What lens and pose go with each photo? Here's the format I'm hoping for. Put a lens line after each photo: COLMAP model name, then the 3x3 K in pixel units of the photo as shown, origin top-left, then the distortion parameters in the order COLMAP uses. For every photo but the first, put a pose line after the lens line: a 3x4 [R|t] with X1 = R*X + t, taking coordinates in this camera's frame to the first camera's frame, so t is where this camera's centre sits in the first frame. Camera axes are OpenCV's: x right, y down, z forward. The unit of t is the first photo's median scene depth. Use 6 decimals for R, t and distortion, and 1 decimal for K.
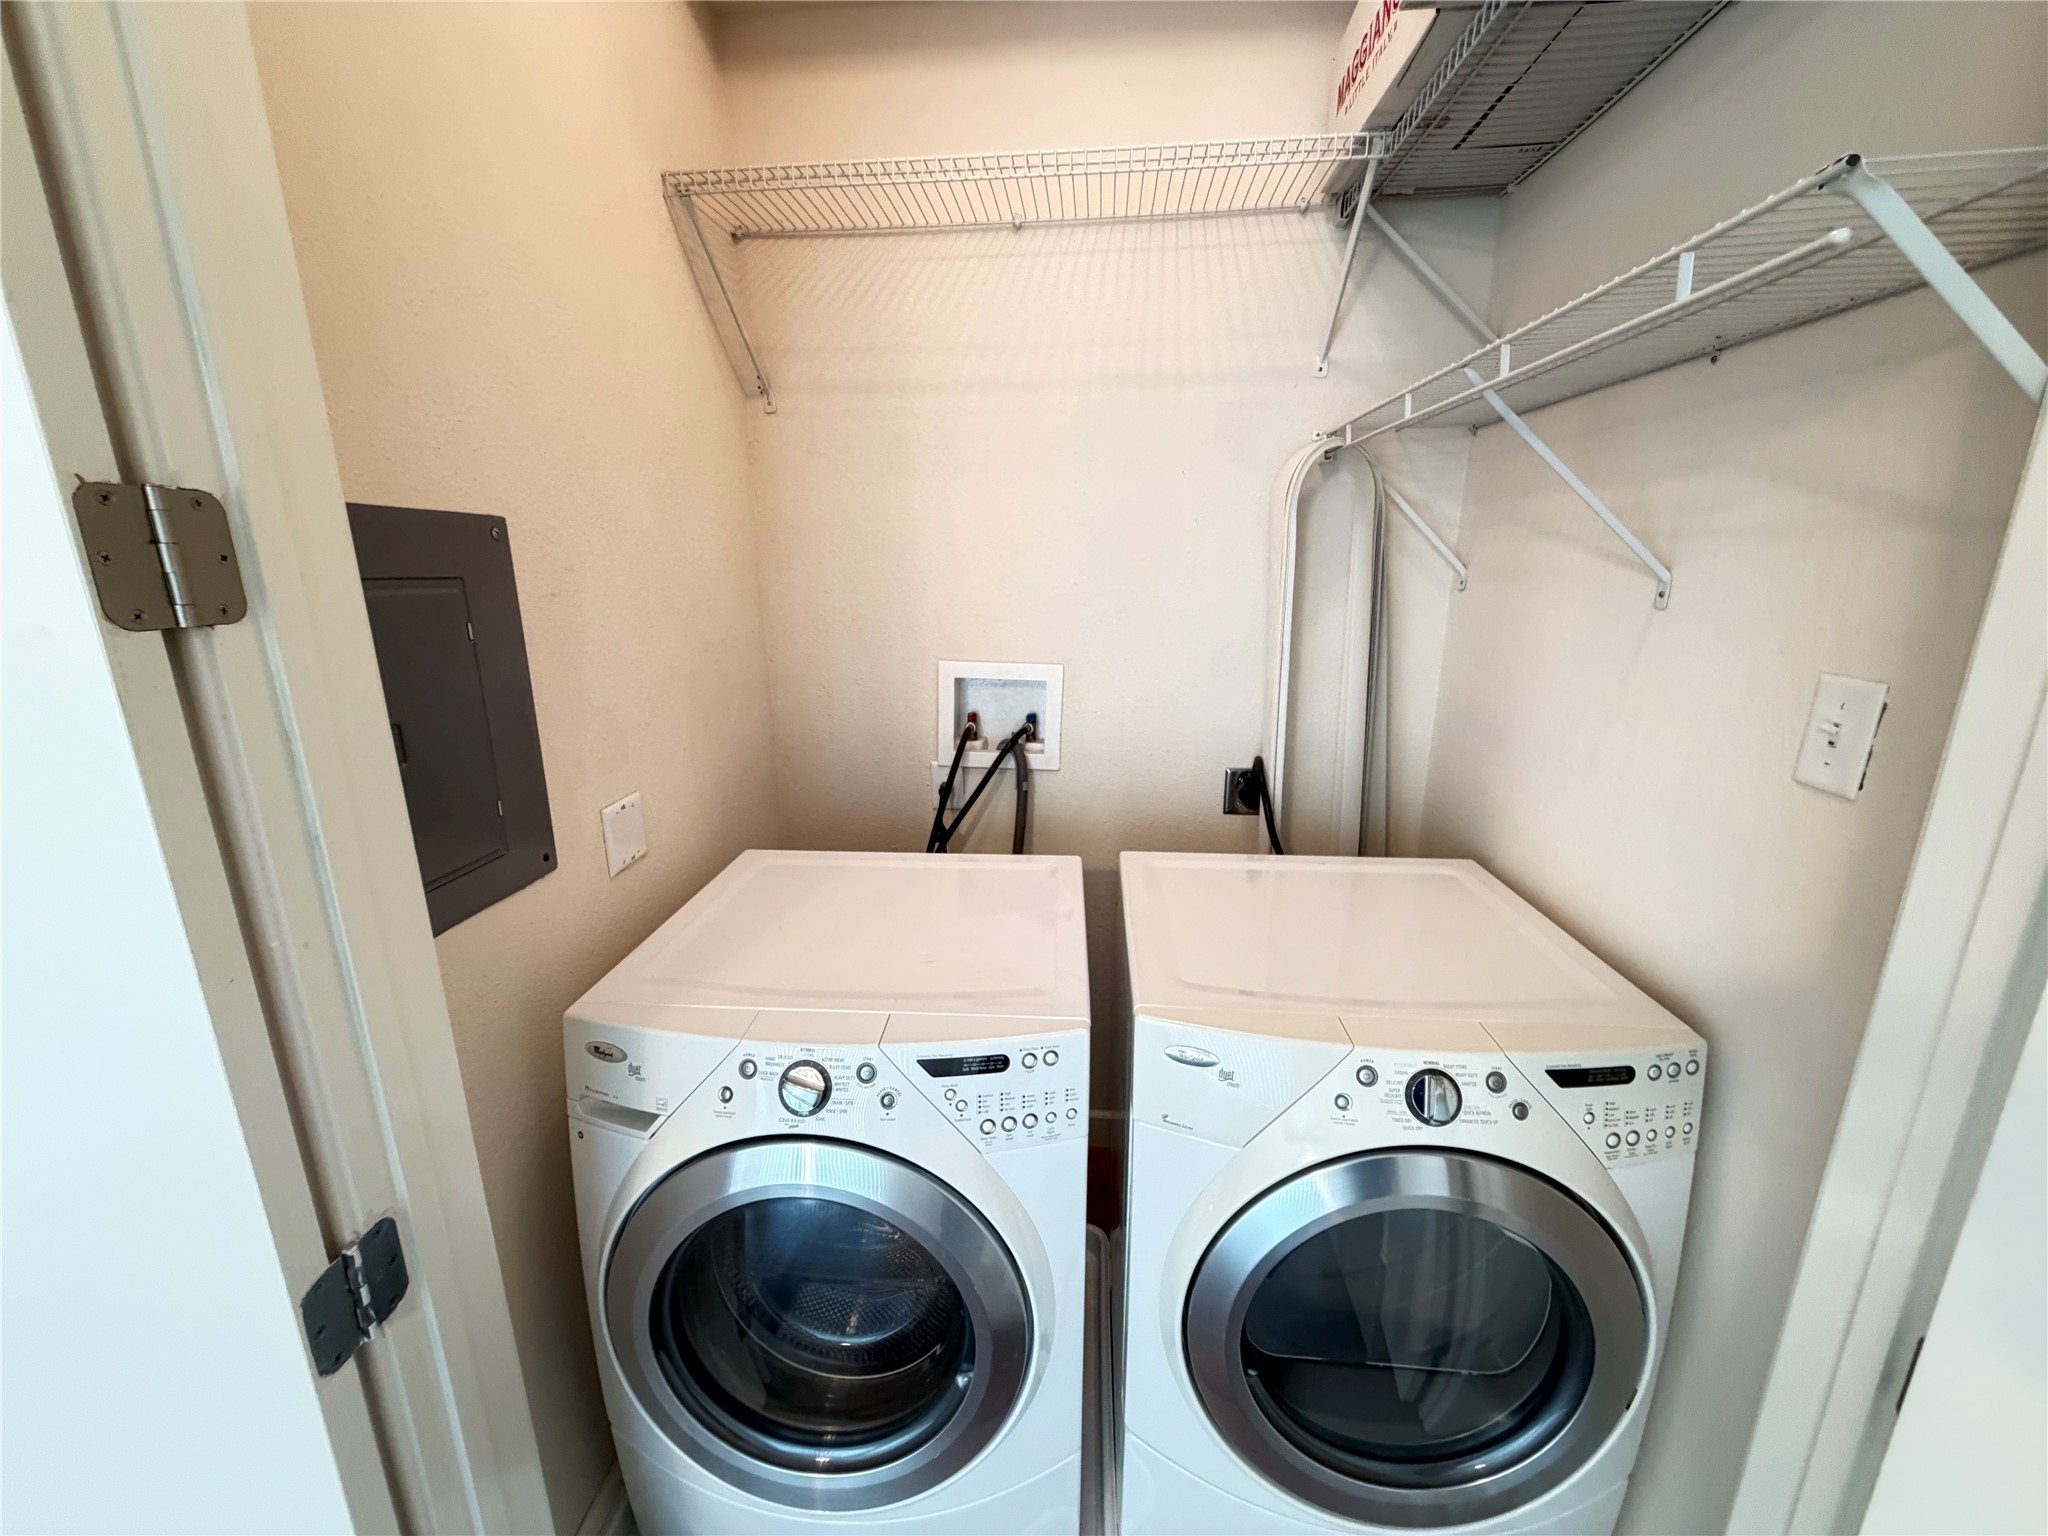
lens RADIAL K [[818.9, 0, 1017.8], [0, 818.9, 779.2], [0, 0, 1]] dist [0.001204, 0.000211]
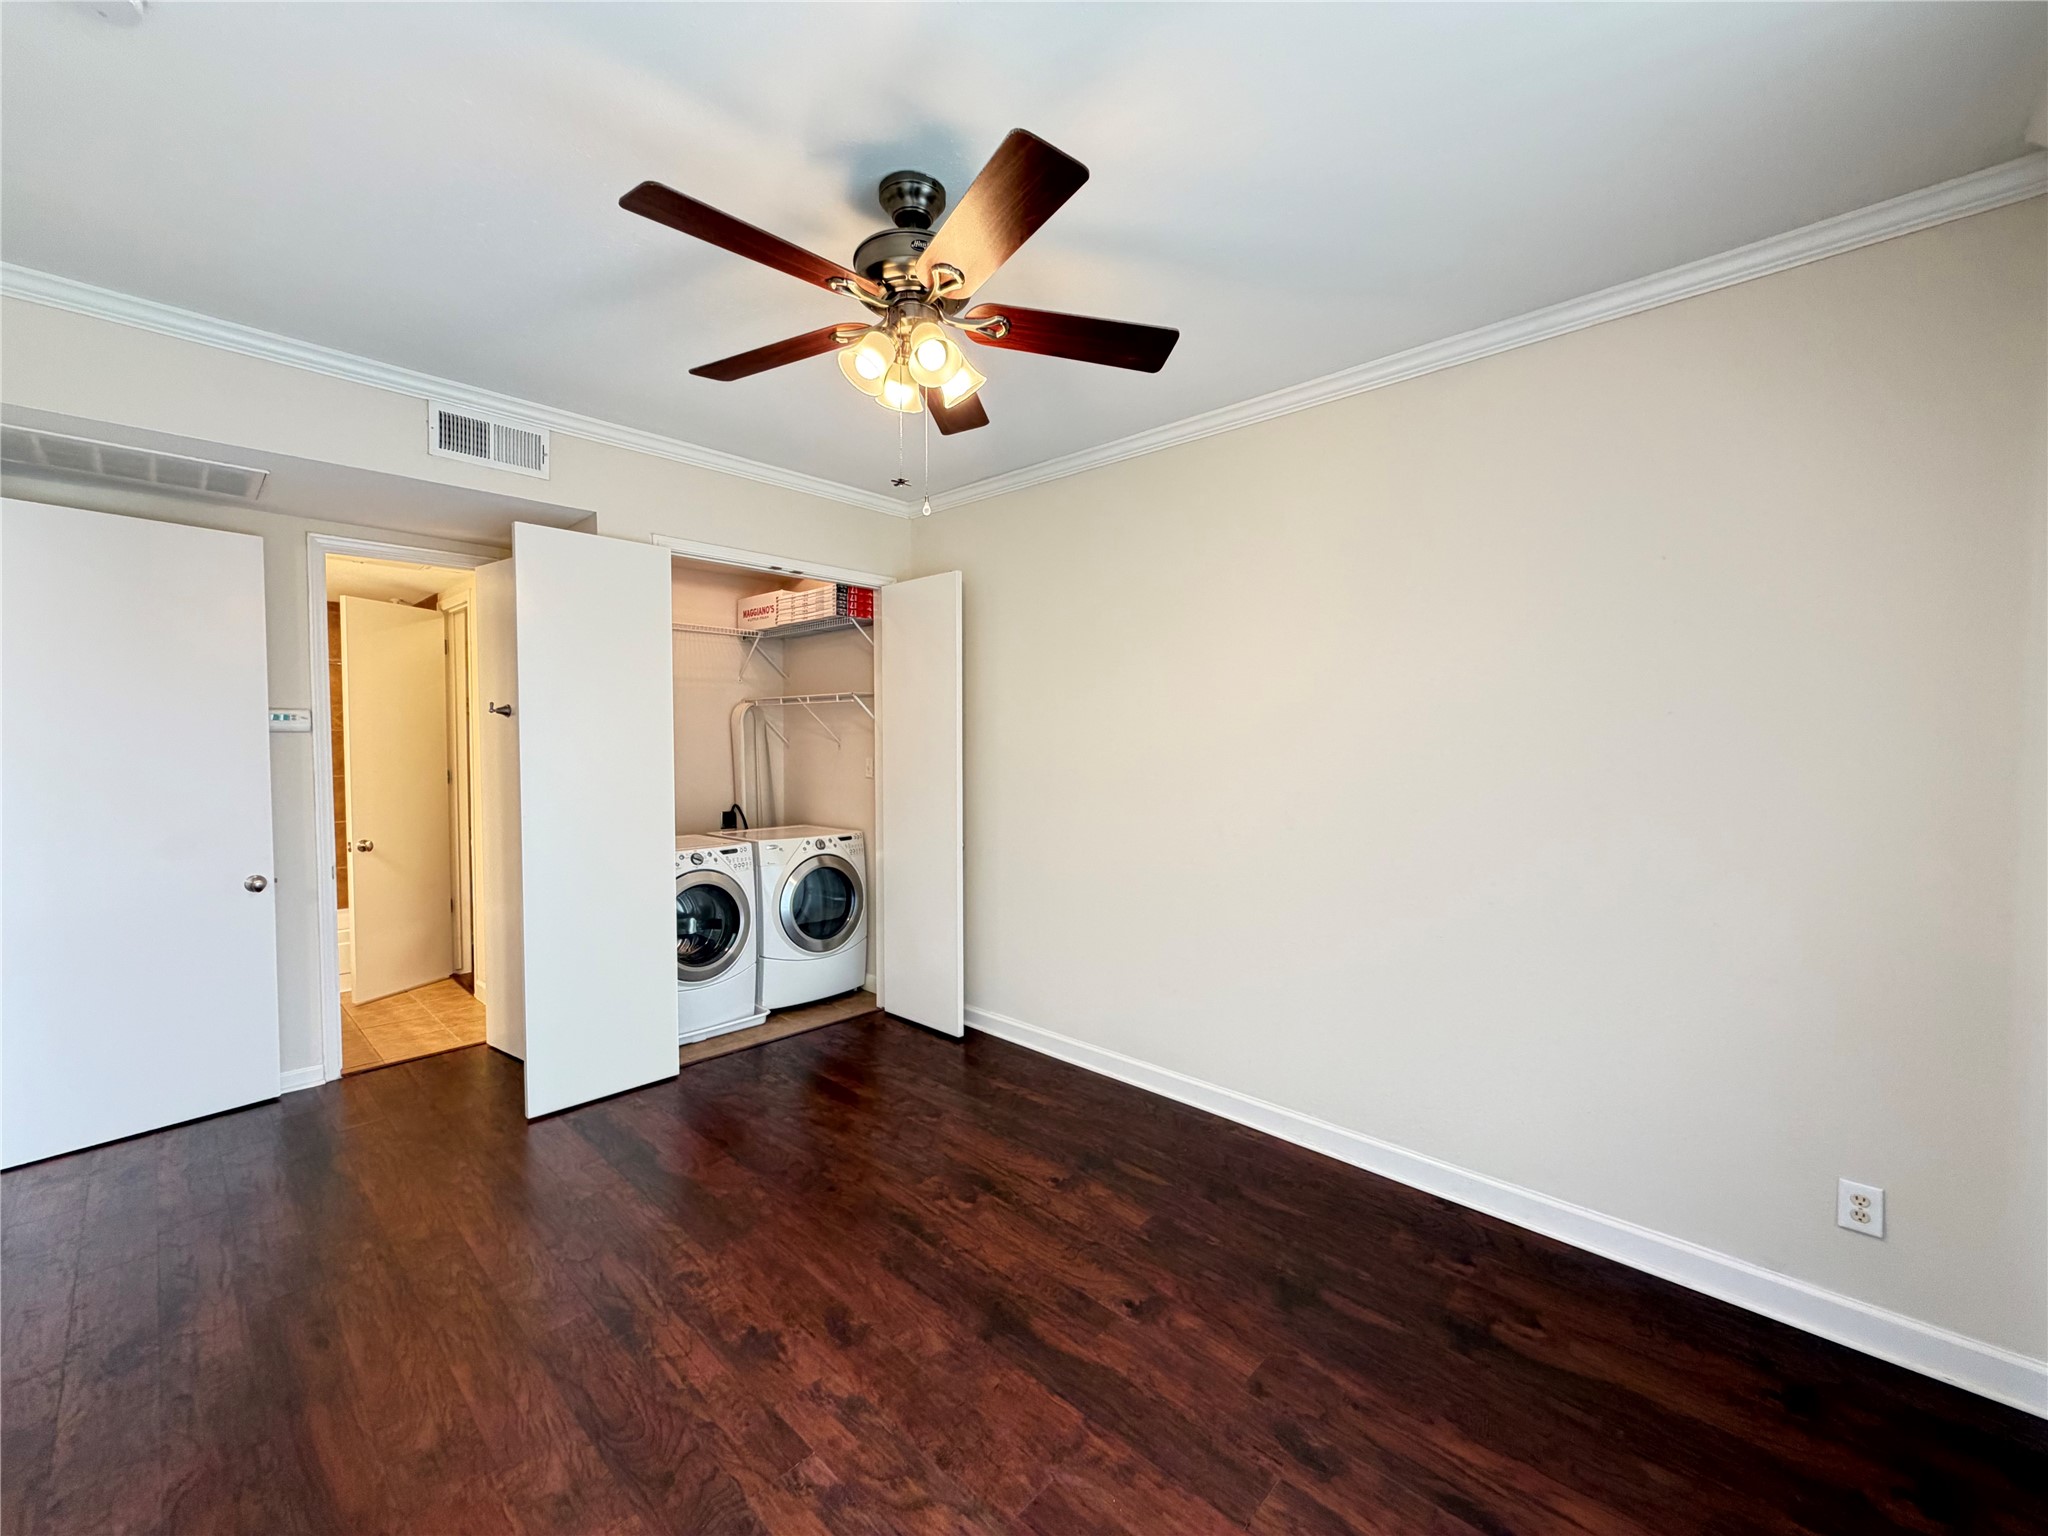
lens RADIAL K [[818.9, 0, 1013.1], [0, 818.9, 770.9], [0, 0, 1]] dist [0.001204, 0.000211]
pose [[0.626468, -0.019636, 0.779200, -1.515859], [0.196232, 0.971456, -0.133287, 0.494487], [-0.754341, 0.236404, 0.612440, -1.744910]]
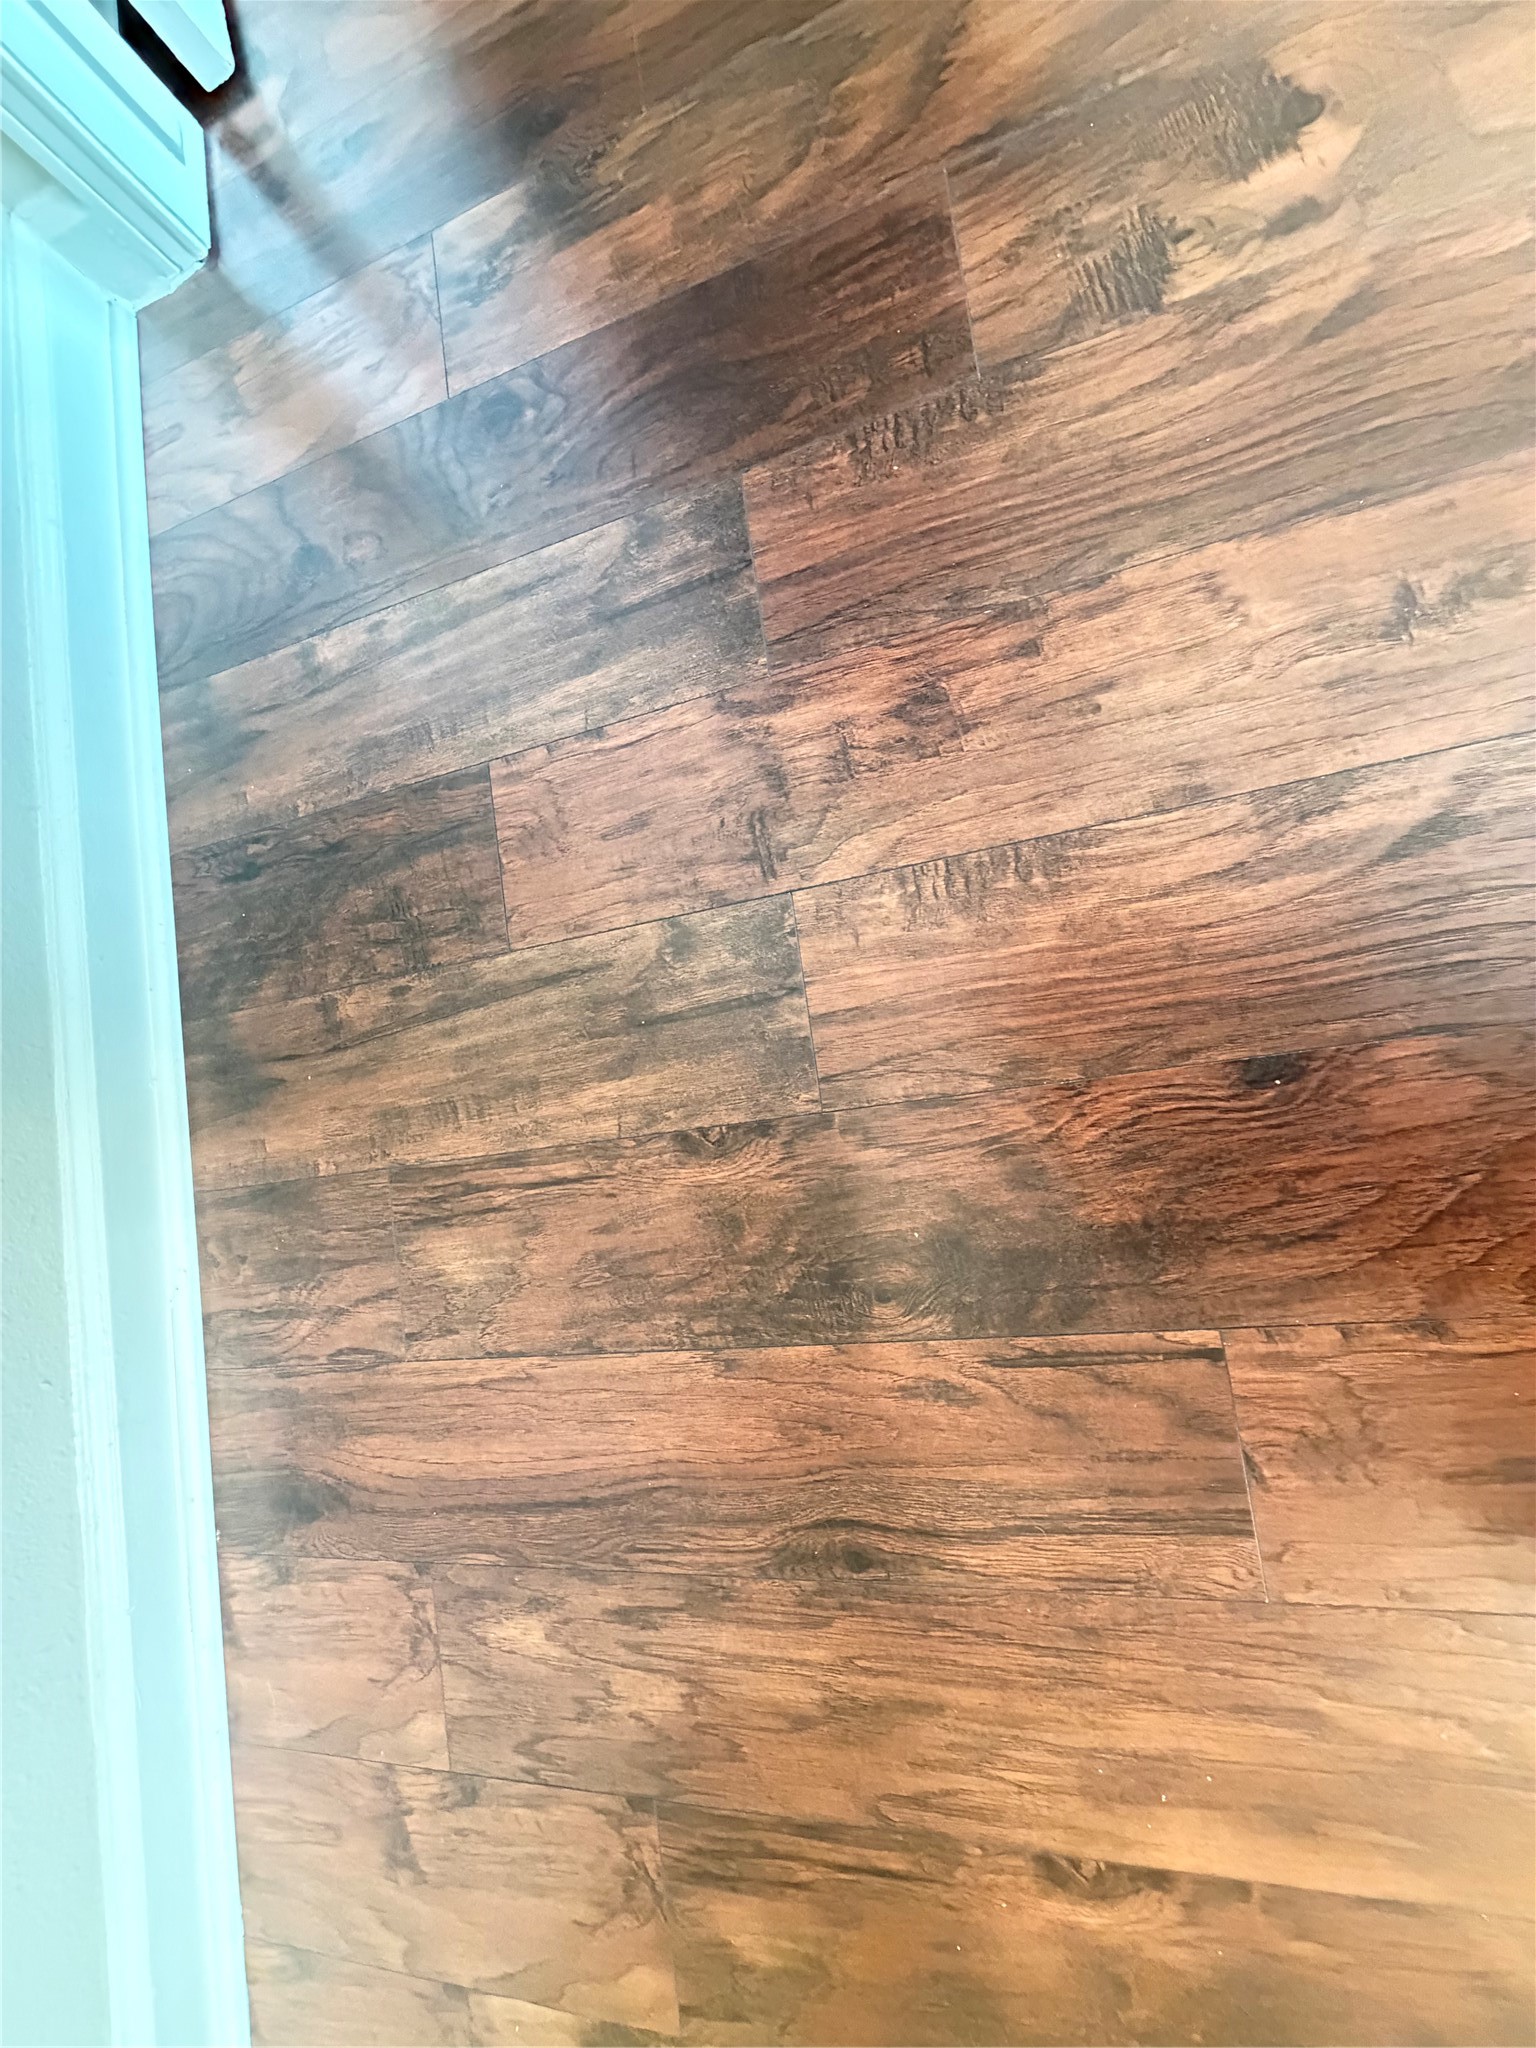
lens RADIAL K [[818.9, 0, 766.8], [0, 818.9, 1022.6], [0, 0, 1]] dist [0.001204, 0.000211]
pose [[-0.214044, -0.970426, 0.111618, -0.773514], [0.532100, -0.020006, 0.846445, 0.926733], [-0.819179, 0.240569, 0.520646, -1.088777]]
